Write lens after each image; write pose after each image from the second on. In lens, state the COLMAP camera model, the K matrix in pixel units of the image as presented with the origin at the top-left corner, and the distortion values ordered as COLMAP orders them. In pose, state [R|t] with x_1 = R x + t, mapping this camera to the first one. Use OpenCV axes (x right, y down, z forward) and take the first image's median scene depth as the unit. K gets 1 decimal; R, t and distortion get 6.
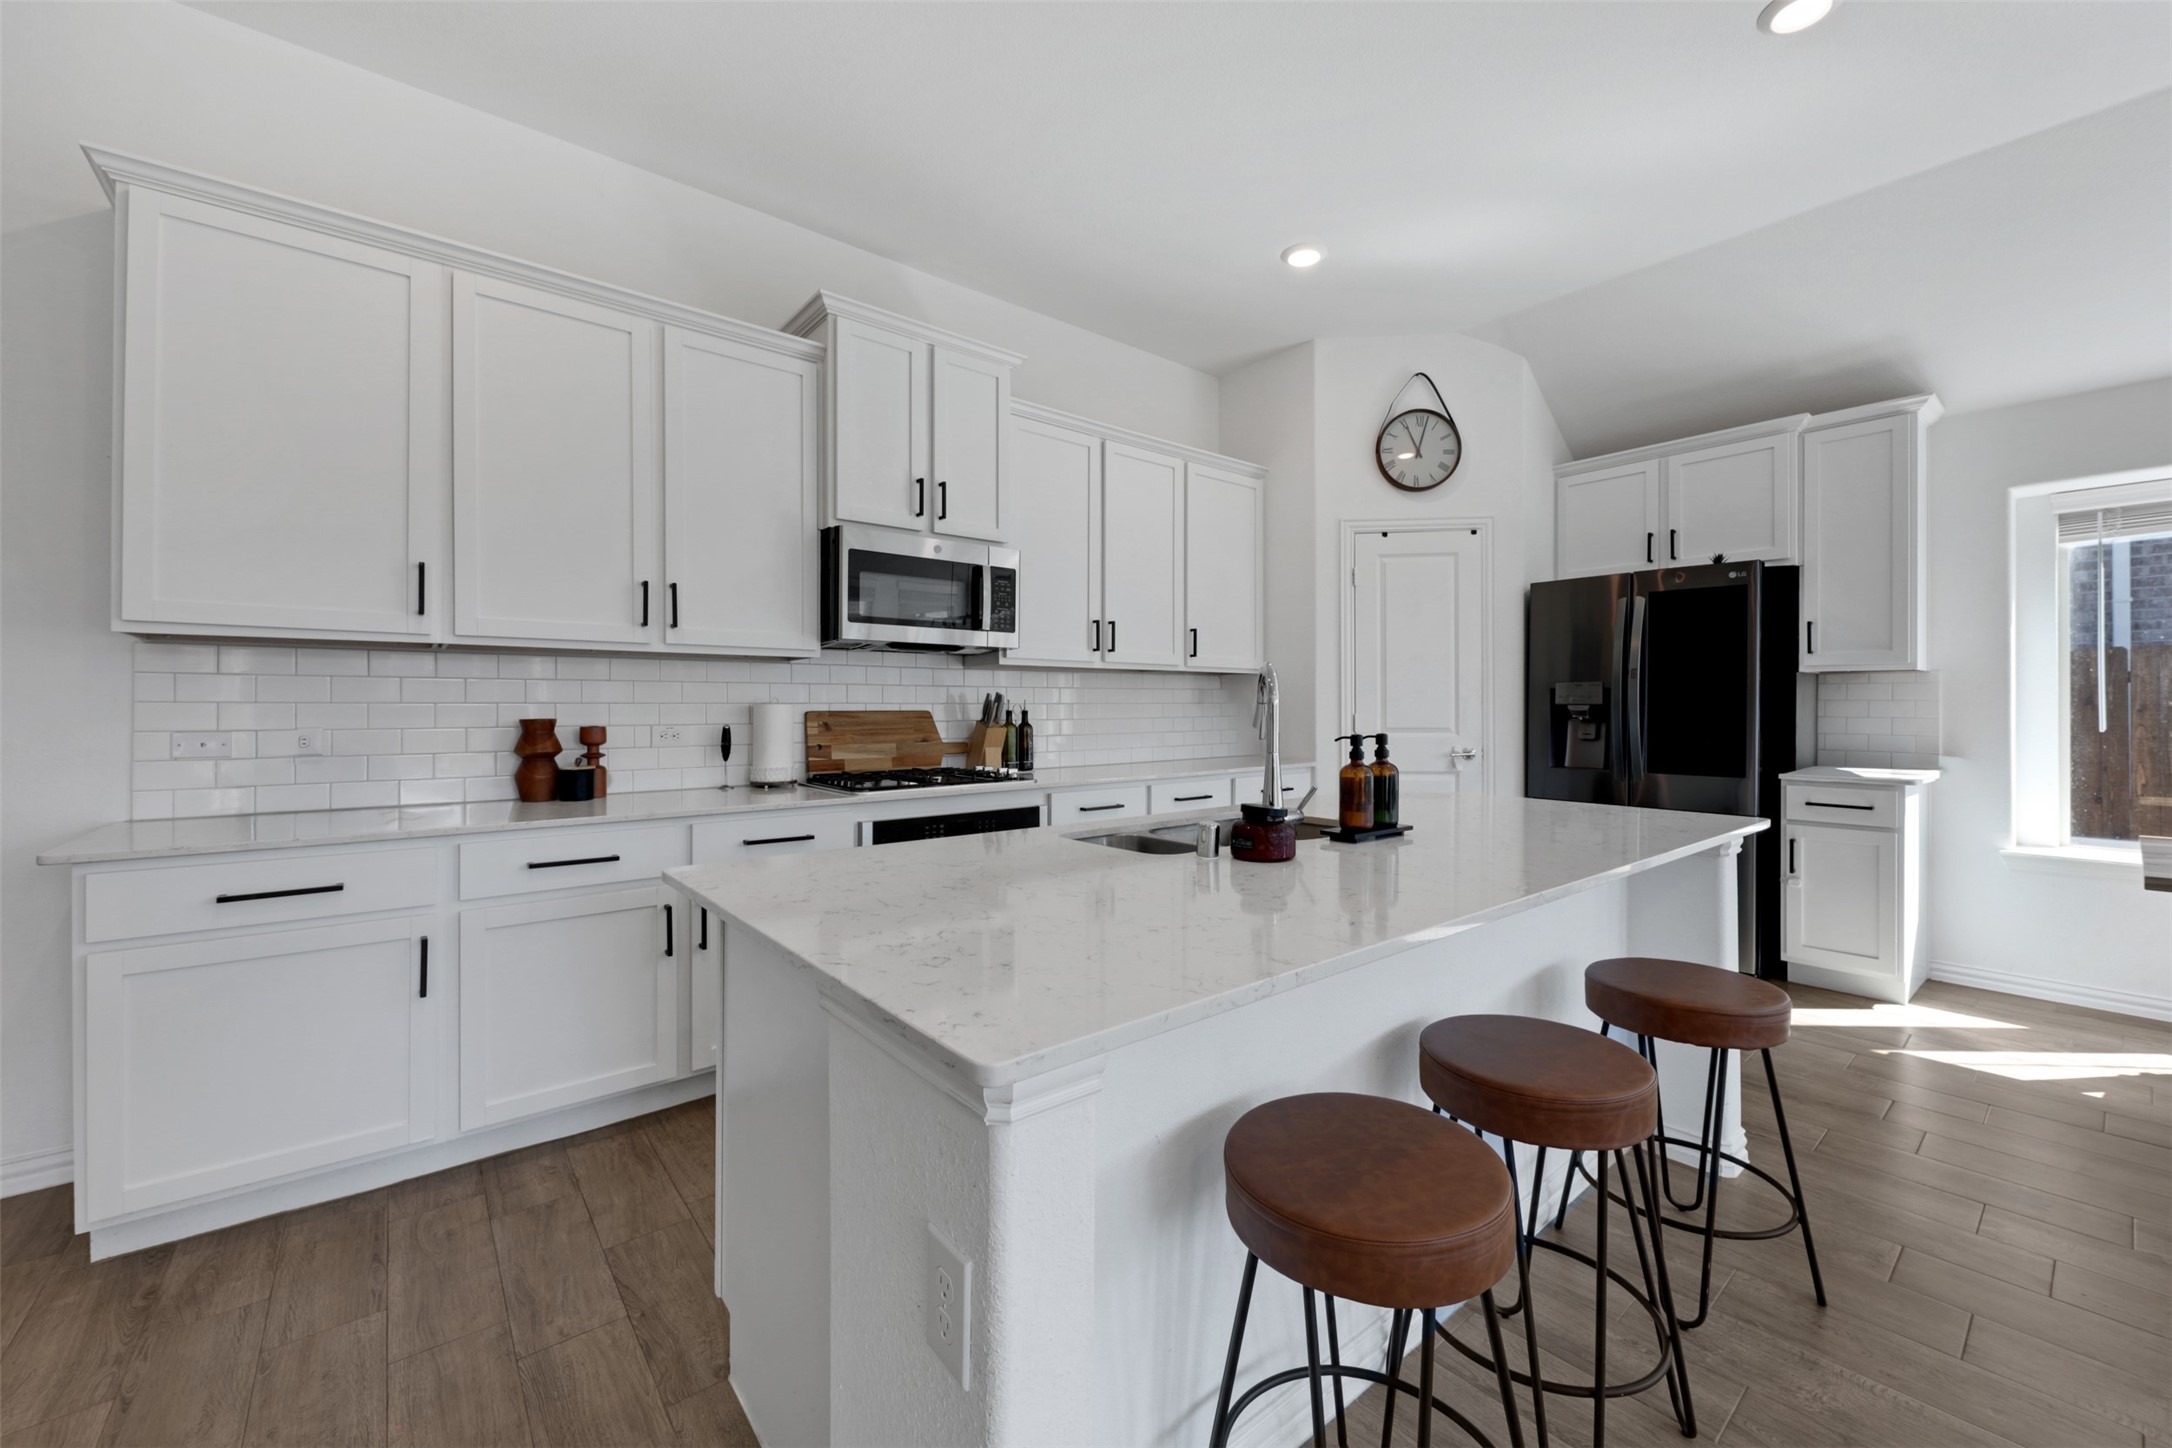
lens RADIAL K [[846.4, 0, 1106.0], [0, 846.4, 707.5], [0, 0, 1]] dist [0.000456, -0.000035]
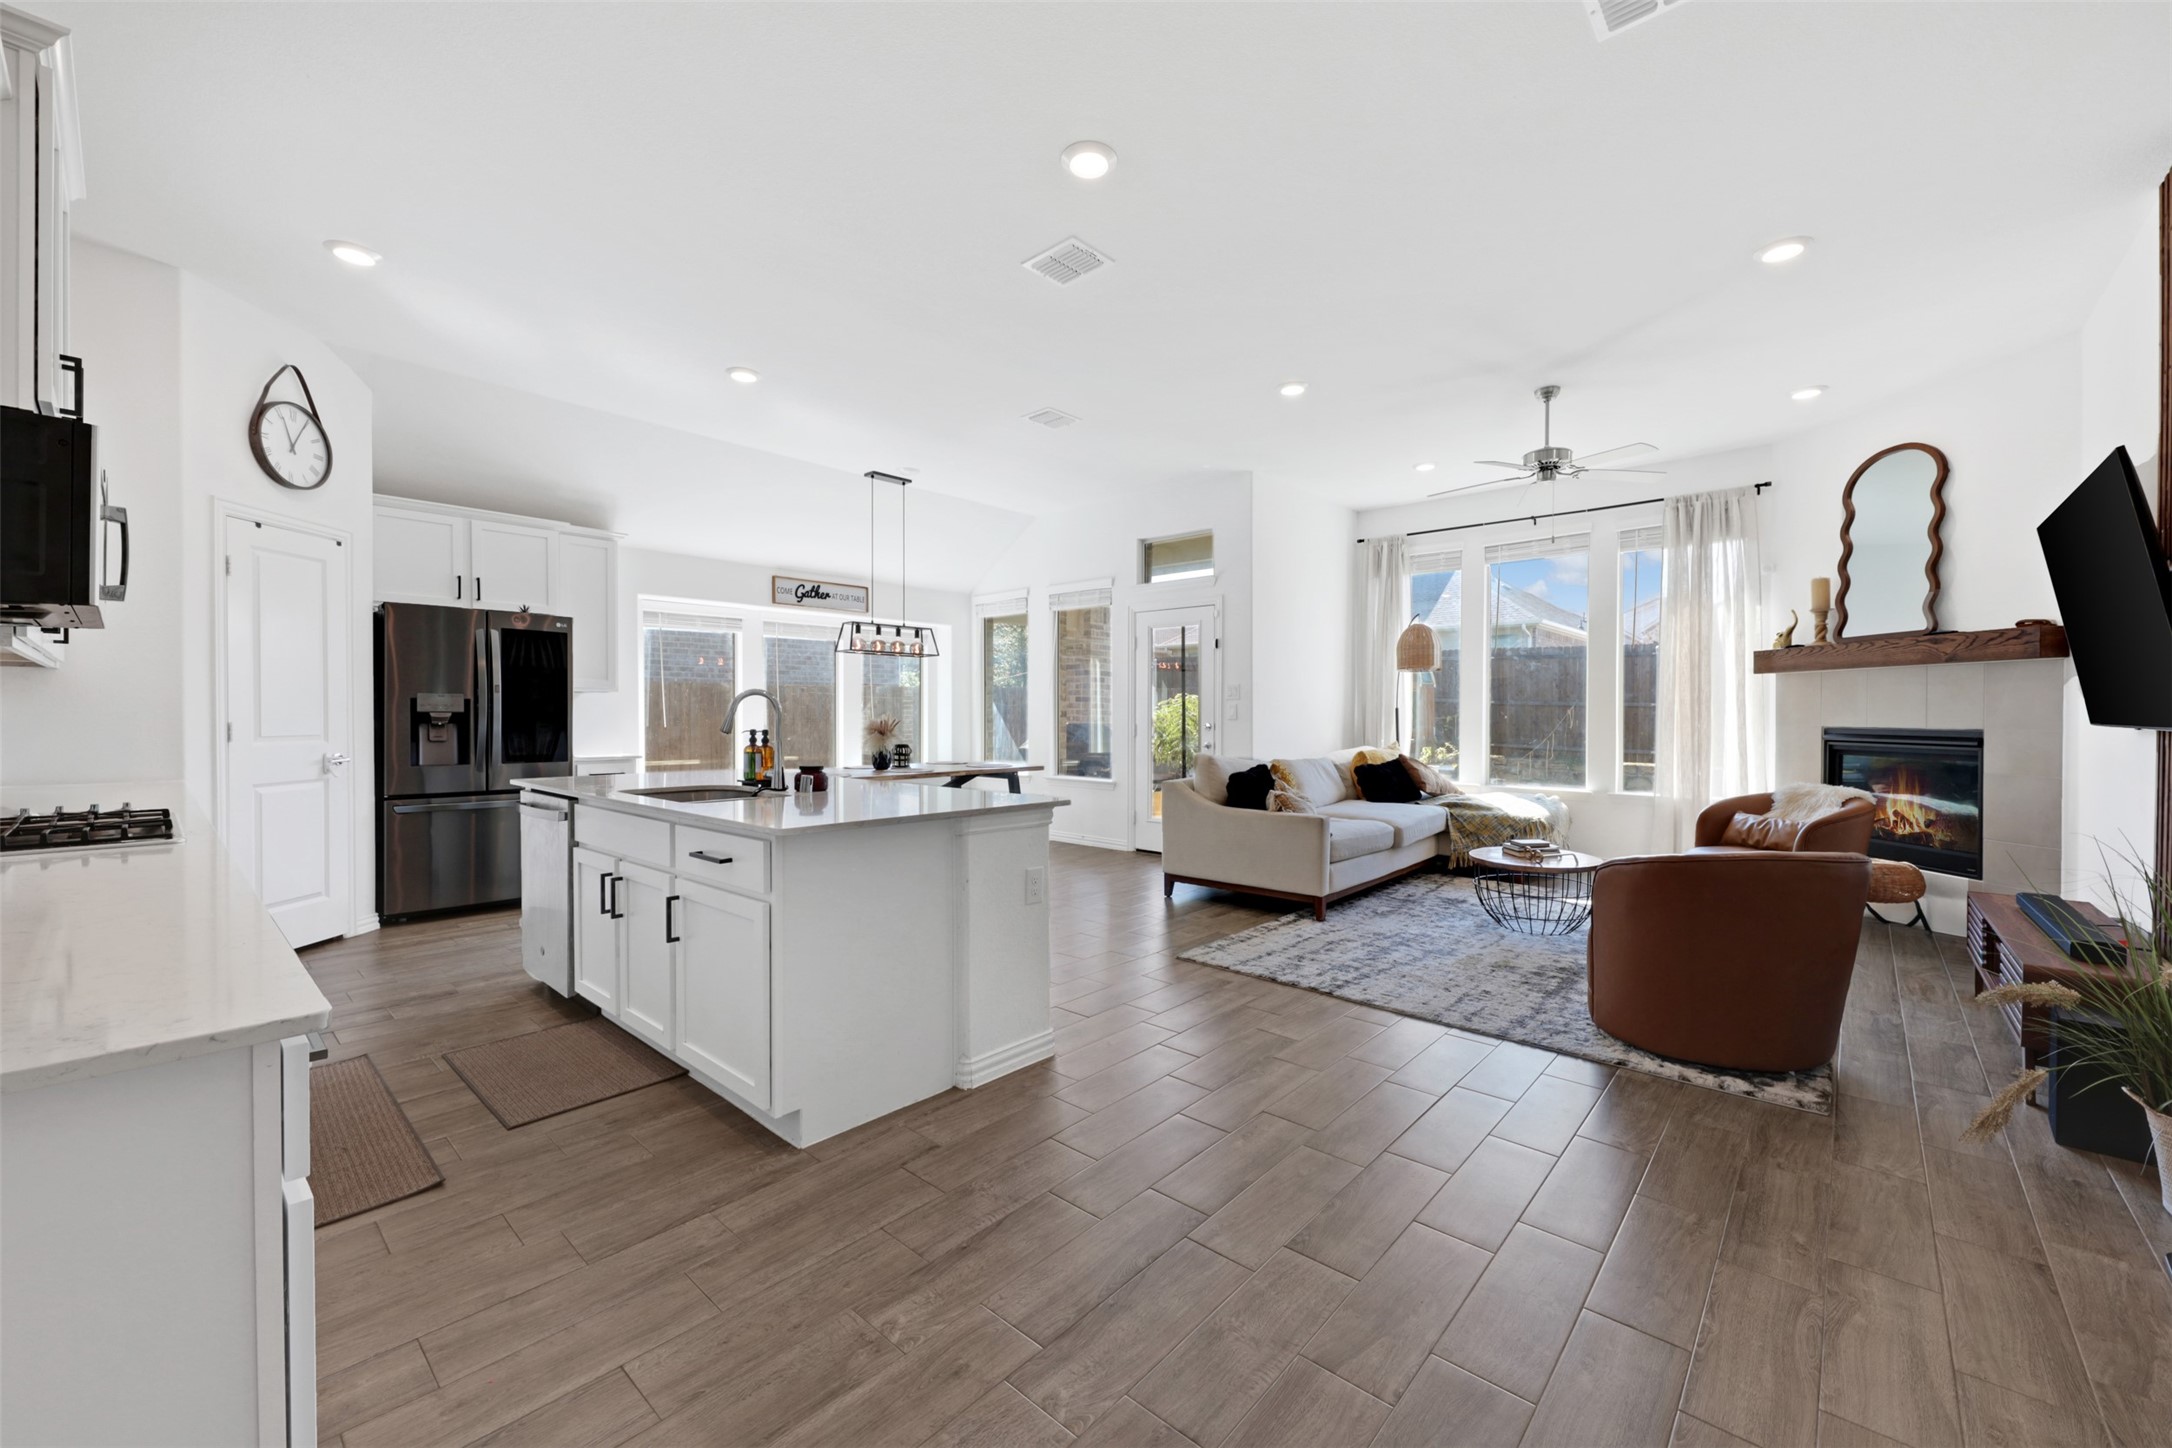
lens RADIAL K [[852.1, 0, 1089.3], [0, 852.1, 714.7], [0, 0, 1]] dist [0.000720, -0.000008]
pose [[-0.137818, 0.000704, 0.990457, -0.822757], [0.000651, 1.000000, -0.000620, 0.001488], [-0.990457, 0.000559, -0.137819, 0.278455]]
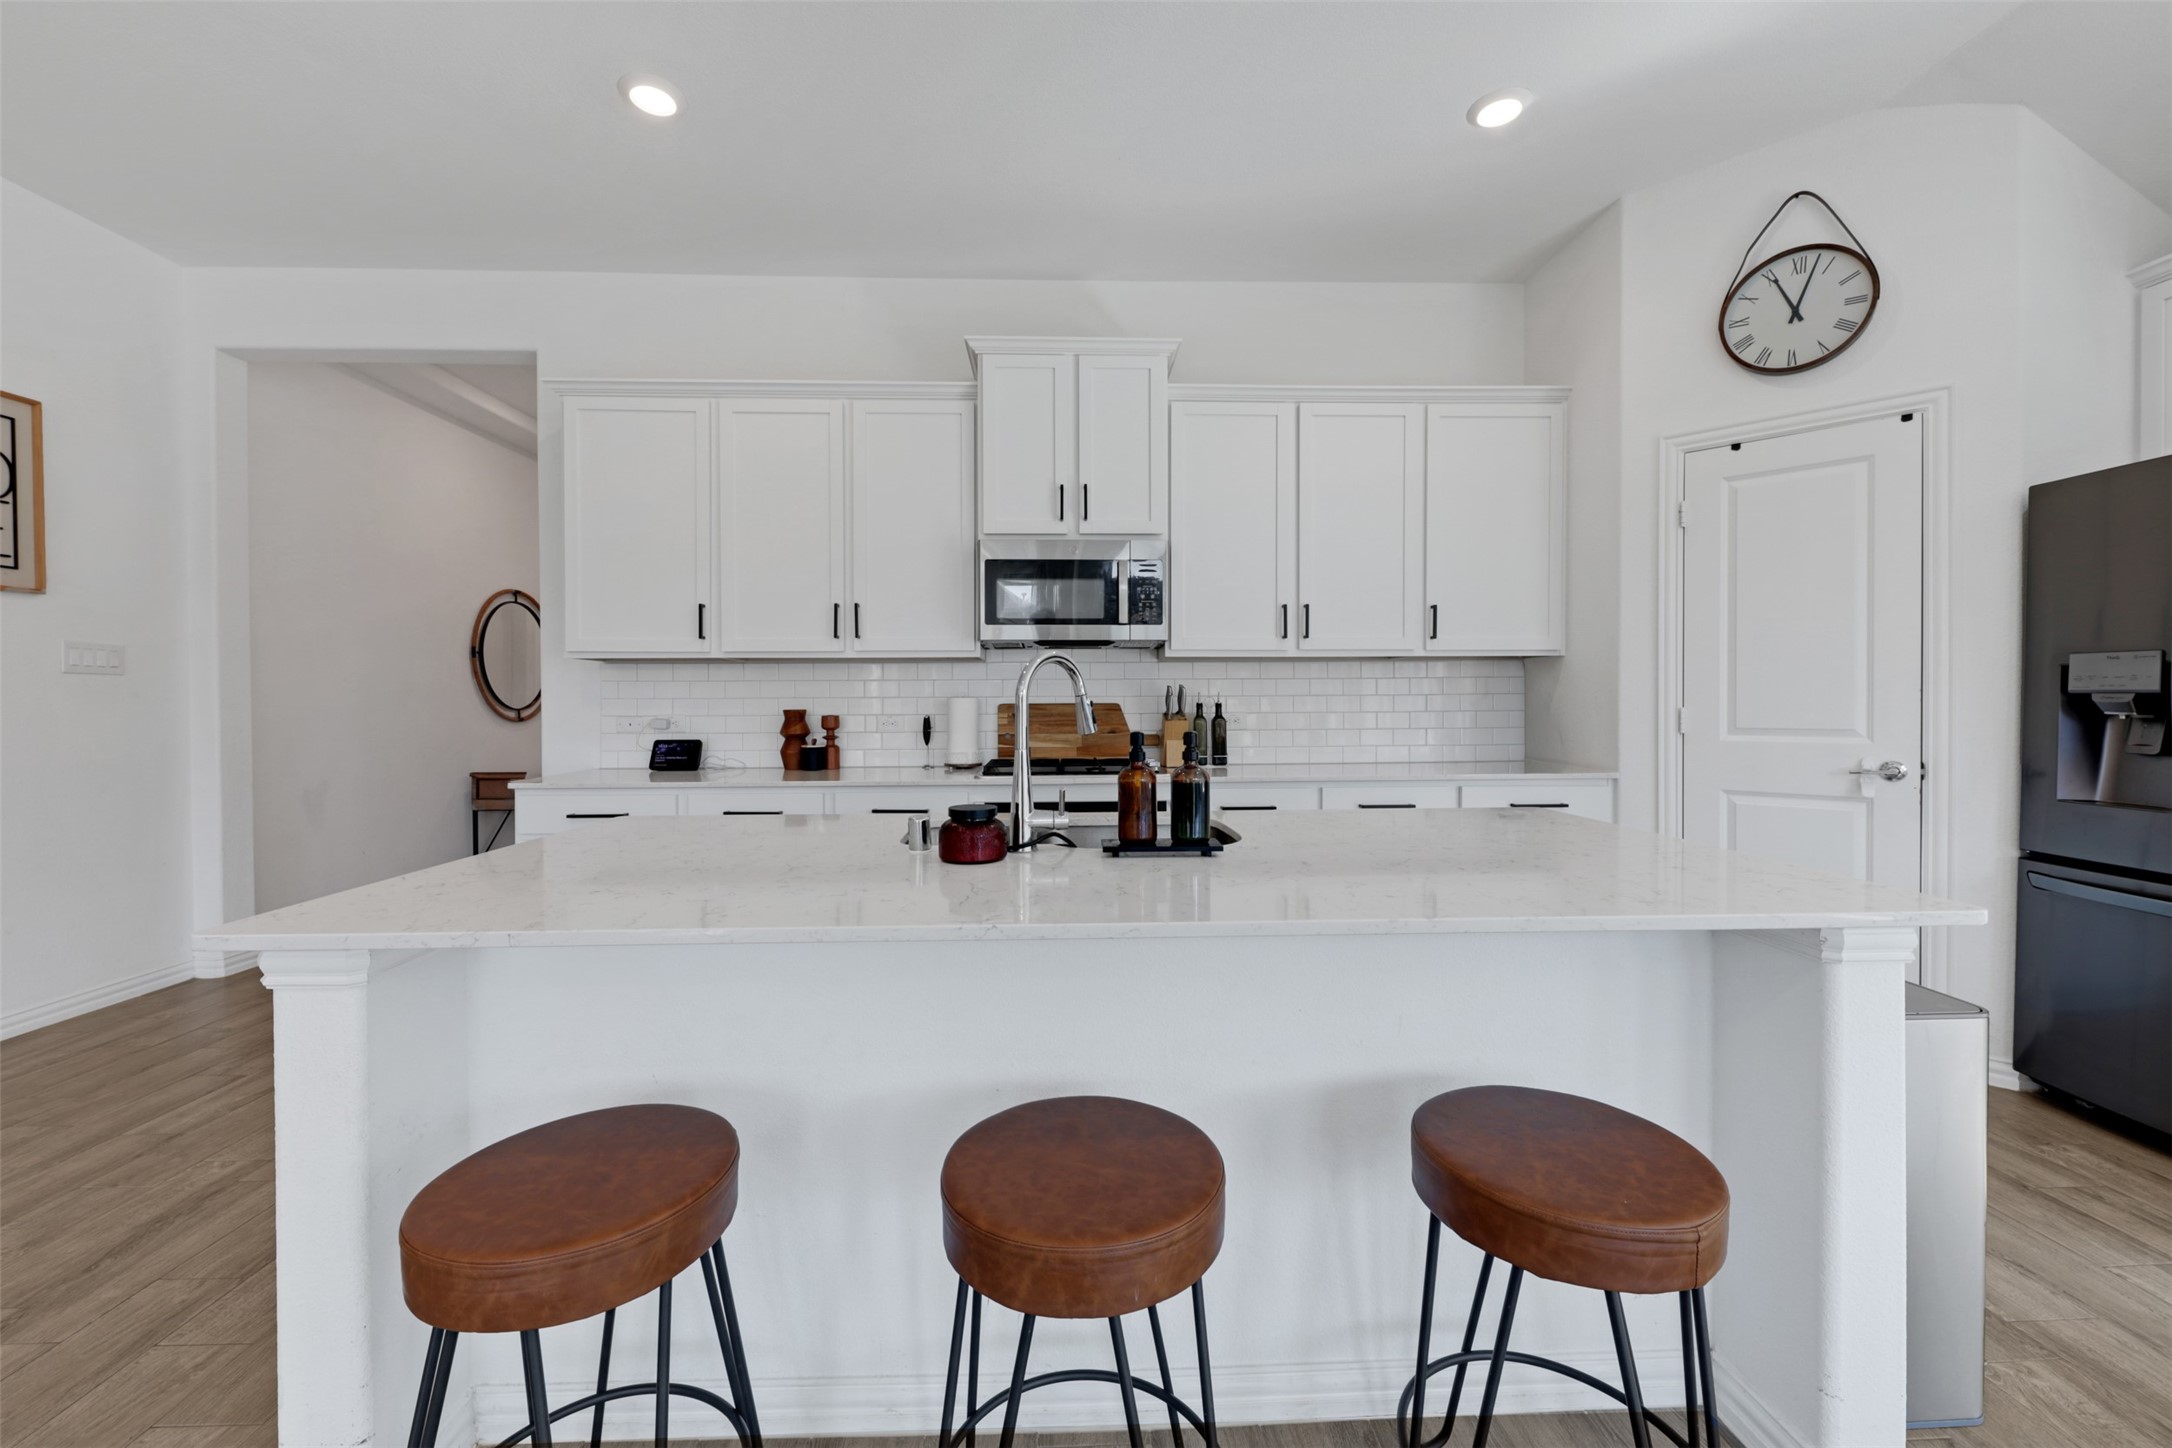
lens RADIAL K [[852.1, 0, 1089.3], [0, 852.1, 714.7], [0, 0, 1]] dist [0.000720, -0.000008]
pose [[0.787849, 0.007797, -0.615819, 0.401252], [0.002632, 0.999868, 0.016026, 0.000731], [0.615862, -0.014246, 0.787725, 0.148657]]
